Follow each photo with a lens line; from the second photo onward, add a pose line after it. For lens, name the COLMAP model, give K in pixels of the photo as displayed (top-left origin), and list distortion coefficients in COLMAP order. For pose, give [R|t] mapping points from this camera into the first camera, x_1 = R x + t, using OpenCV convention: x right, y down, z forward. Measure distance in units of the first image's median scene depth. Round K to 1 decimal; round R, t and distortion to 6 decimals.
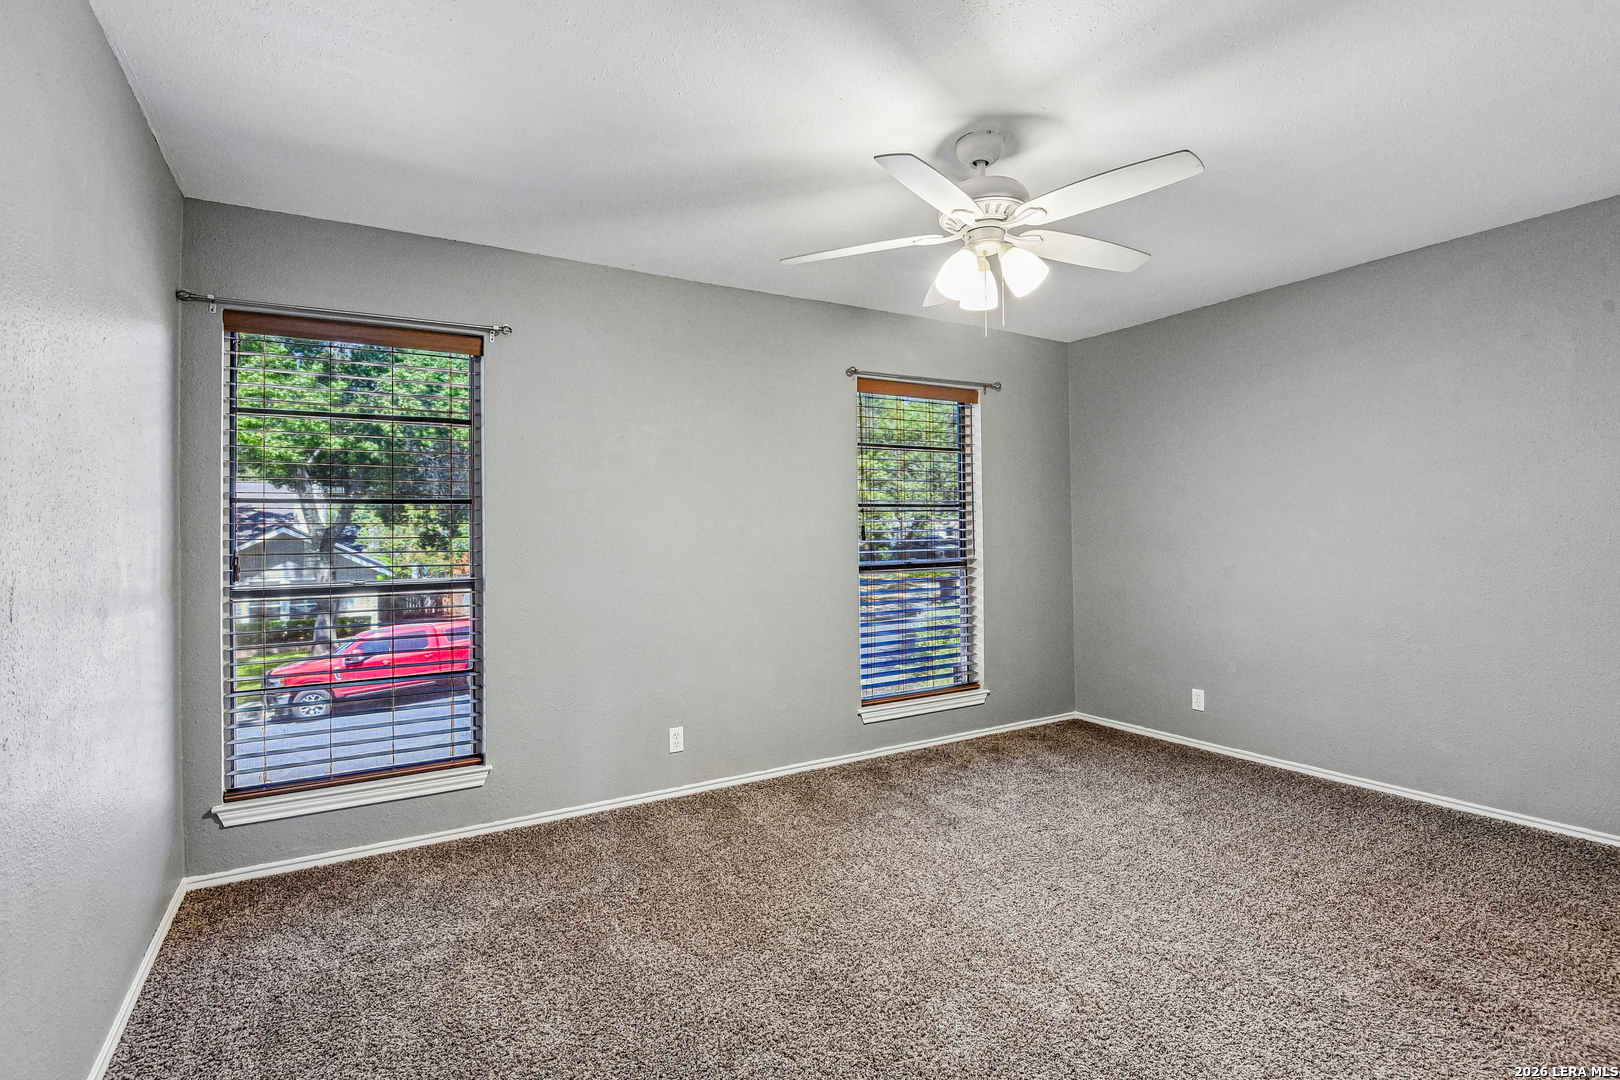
lens RADIAL K [[773.1, 0, 810.0], [0, 773.1, 540.0], [0, 0, 1]] dist [-0.001883, -0.000266]
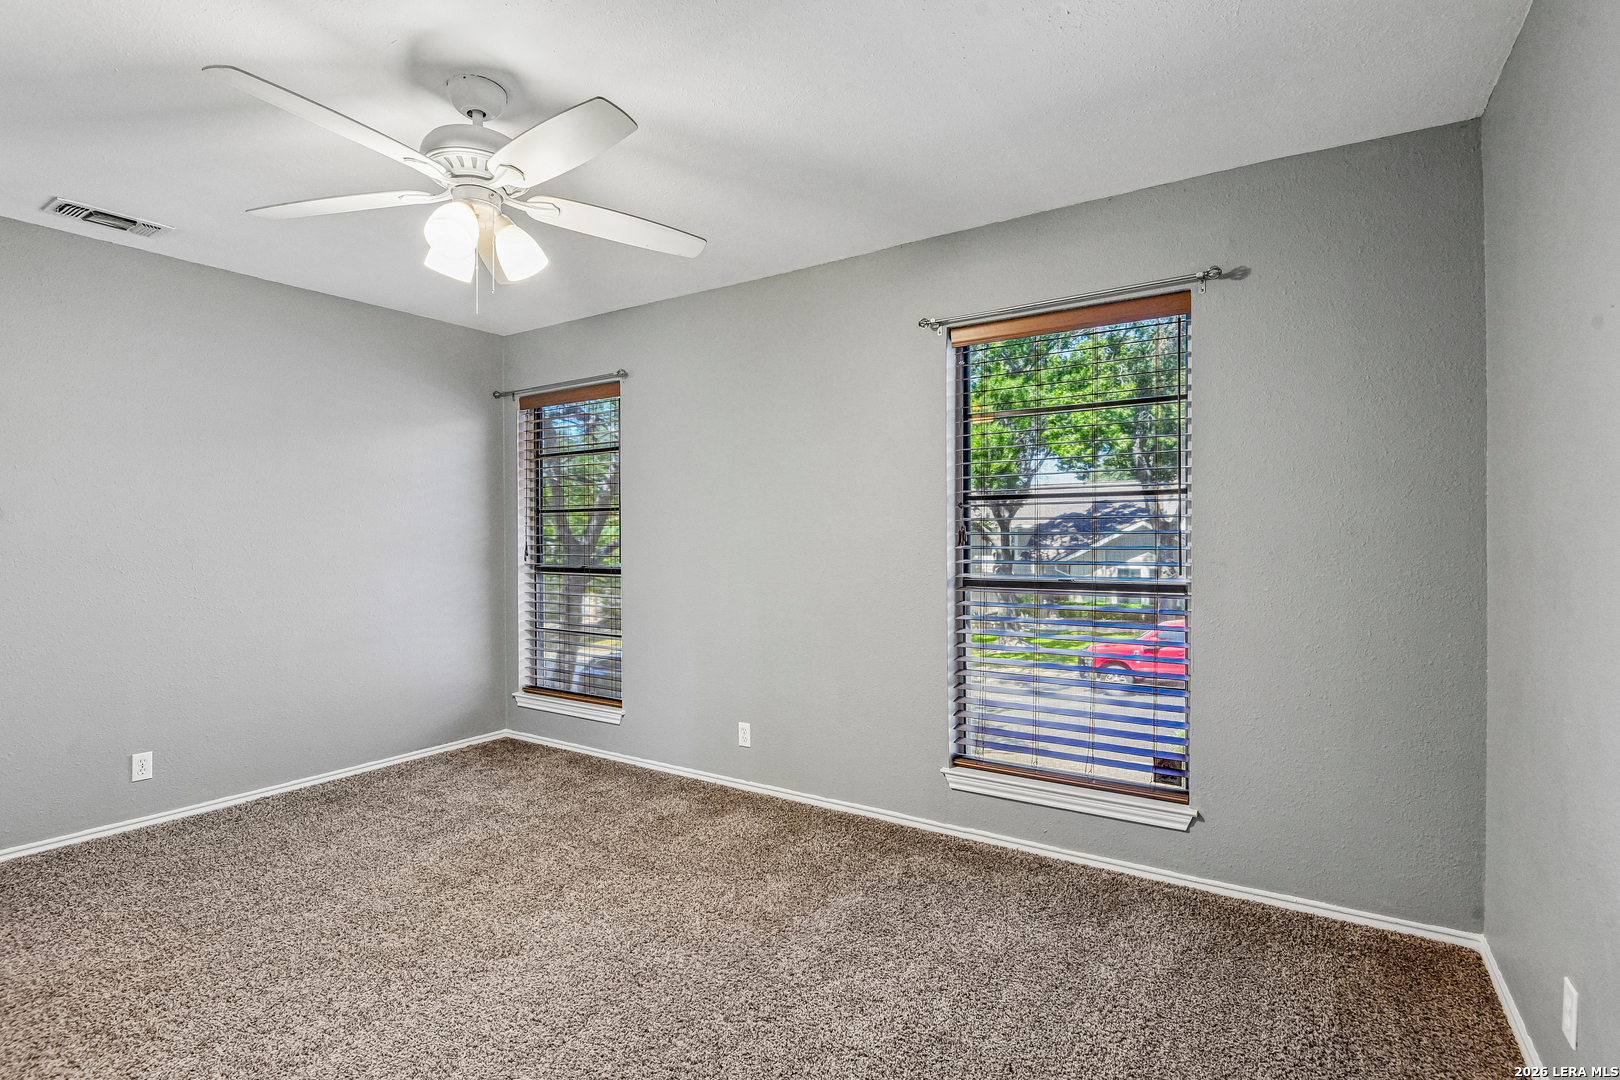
lens RADIAL K [[770.5, 0, 804.7], [0, 770.5, 541.0], [0, 0, 1]] dist [0.002668, 0.000333]
pose [[0.440445, 0.019464, -0.897568, 0.820648], [-0.010614, 0.999808, 0.016472, -0.016828], [0.897717, 0.002272, 0.440567, 0.657927]]
